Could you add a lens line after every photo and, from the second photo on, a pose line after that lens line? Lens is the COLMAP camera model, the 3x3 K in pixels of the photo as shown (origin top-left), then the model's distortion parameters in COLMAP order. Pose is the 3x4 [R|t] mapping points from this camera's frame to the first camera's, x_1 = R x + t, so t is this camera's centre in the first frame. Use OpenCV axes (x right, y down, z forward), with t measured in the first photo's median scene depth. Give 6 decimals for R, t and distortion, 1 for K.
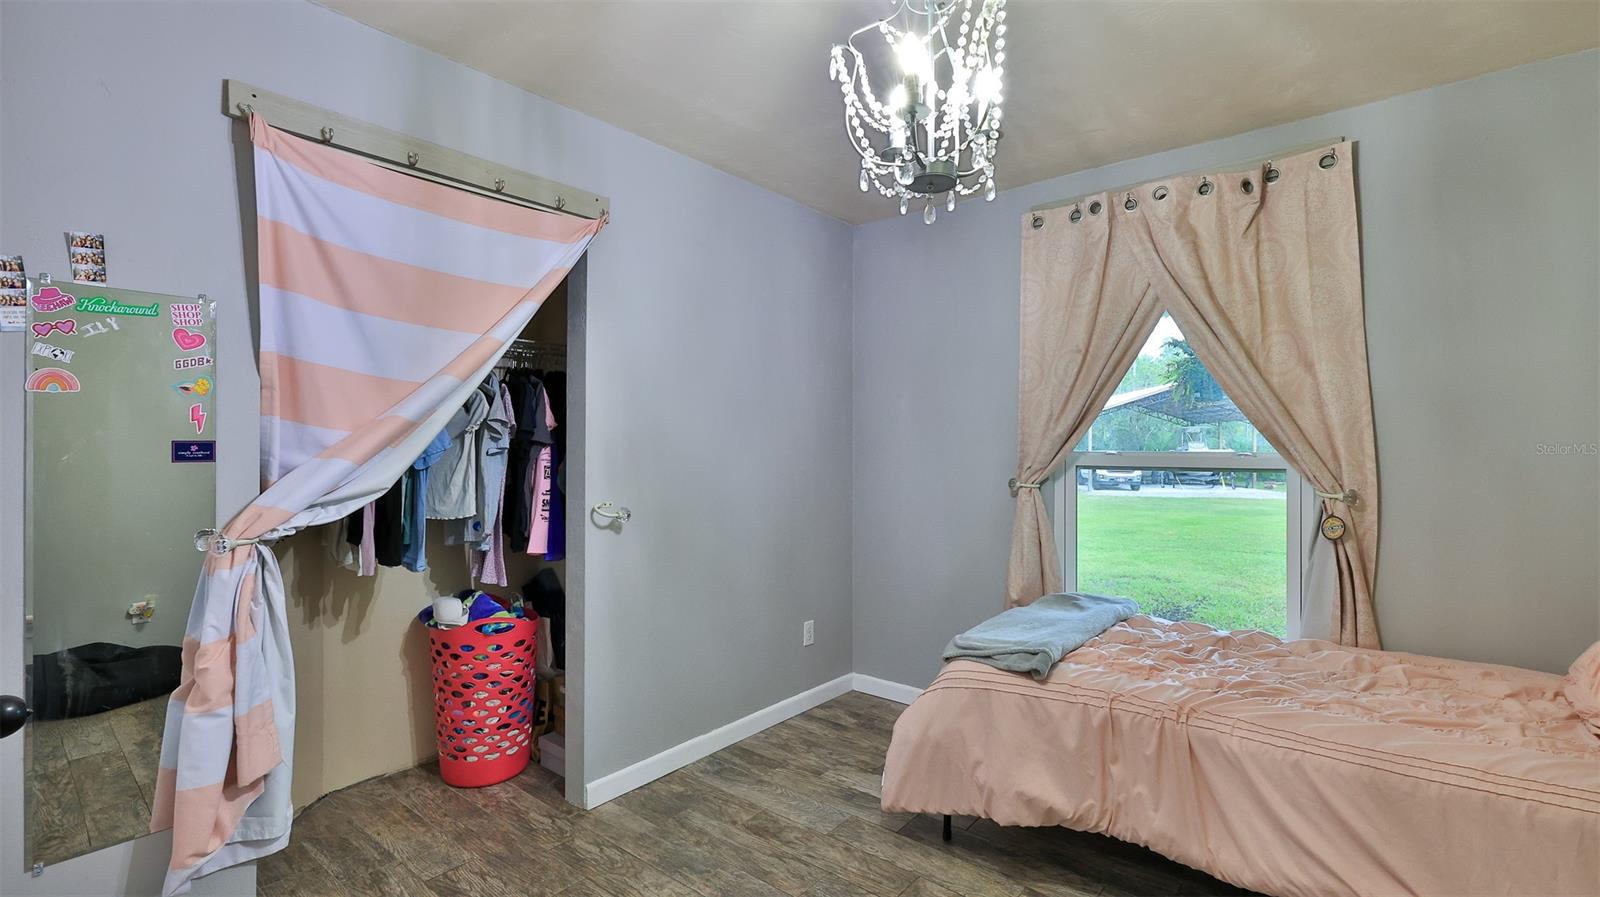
lens RADIAL K [[698.8, 0, 796.3], [0, 698.8, 449.3], [0, 0, 1]] dist [-0.000945, -0.000249]
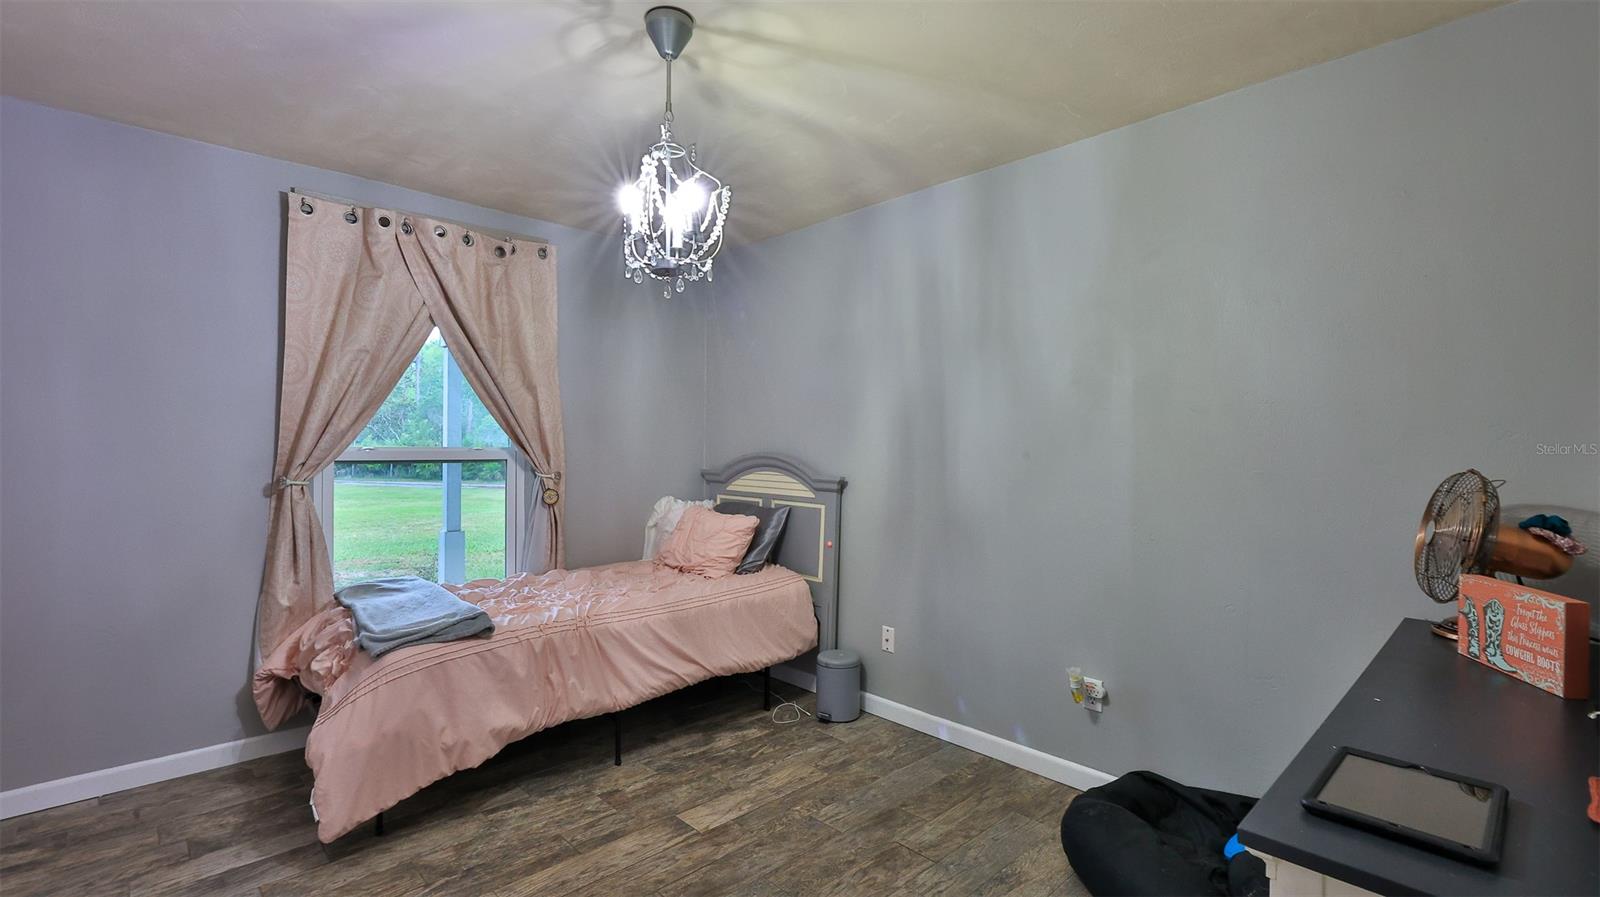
lens RADIAL K [[698.8, 0, 797.4], [0, 698.8, 447.2], [0, 0, 1]] dist [-0.000945, -0.000249]
pose [[0.127178, -0.004559, 0.991869, -0.745653], [-0.003827, 0.999980, 0.005087, -0.005931], [-0.991872, -0.004443, 0.127158, 0.297664]]
